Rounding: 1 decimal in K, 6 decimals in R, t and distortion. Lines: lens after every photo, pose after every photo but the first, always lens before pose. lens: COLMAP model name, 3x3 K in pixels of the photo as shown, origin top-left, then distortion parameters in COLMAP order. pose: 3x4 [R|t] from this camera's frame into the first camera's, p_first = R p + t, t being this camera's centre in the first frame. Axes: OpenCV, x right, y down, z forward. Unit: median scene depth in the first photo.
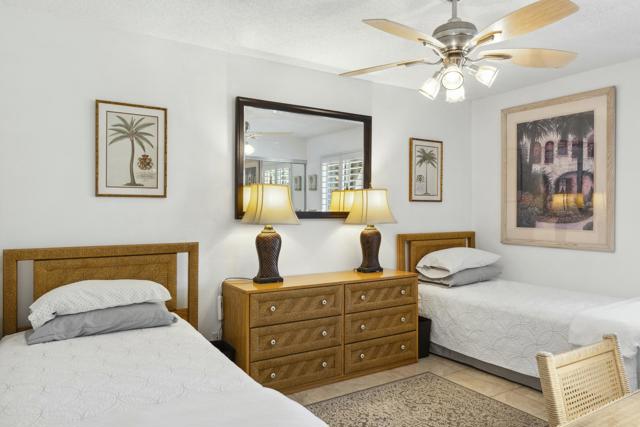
lens RADIAL K [[444.3, 0, 320.8], [0, 444.3, 214.0], [0, 0, 1]] dist [0.036658, -0.000698]
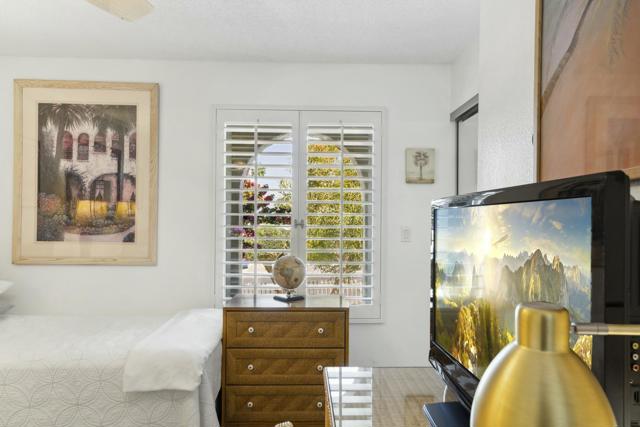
lens RADIAL K [[444.3, 0, 321.8], [0, 444.3, 216.2], [0, 0, 1]] dist [0.036658, -0.000698]
pose [[0.527925, 0.017370, 0.849113, 0.054086], [0.000090, 0.999790, -0.020508, 0.003380], [-0.849291, 0.010903, 0.527813, 0.216000]]
